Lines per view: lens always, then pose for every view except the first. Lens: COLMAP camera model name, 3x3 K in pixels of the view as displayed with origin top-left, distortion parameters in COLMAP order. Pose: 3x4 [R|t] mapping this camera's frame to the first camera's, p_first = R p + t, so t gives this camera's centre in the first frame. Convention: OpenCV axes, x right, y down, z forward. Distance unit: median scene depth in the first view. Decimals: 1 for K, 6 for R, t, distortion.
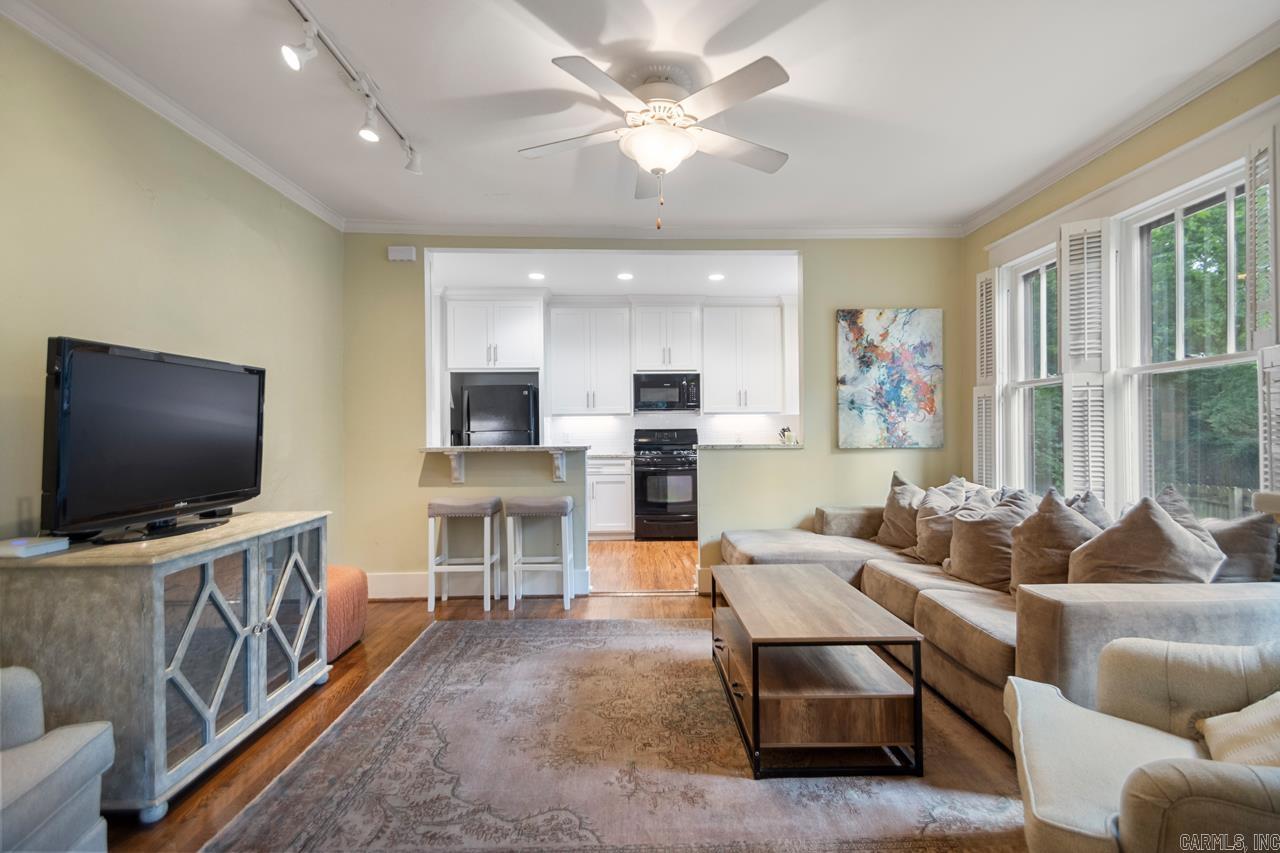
lens RADIAL K [[602.5, 0, 652.0], [0, 602.5, 428.9], [0, 0, 1]] dist [0.002896, 0.000128]
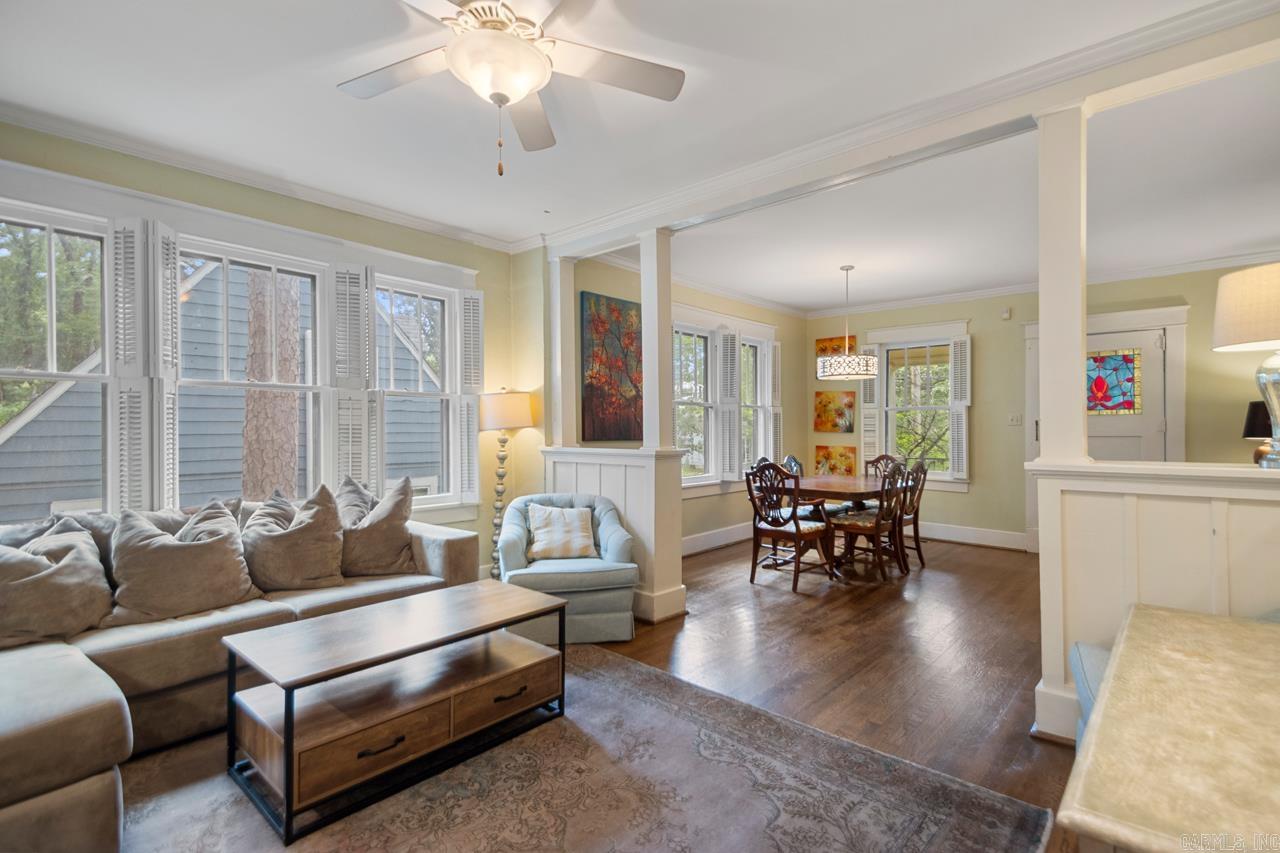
lens RADIAL K [[601.3, 0, 658.9], [0, 601.3, 425.5], [0, 0, 1]] dist [0.022354, -0.000232]
pose [[-0.747071, 0.012528, 0.664626, -0.408914], [0.001311, 0.999848, -0.017373, 0.000512], [-0.664742, -0.012107, -0.746974, 0.906025]]
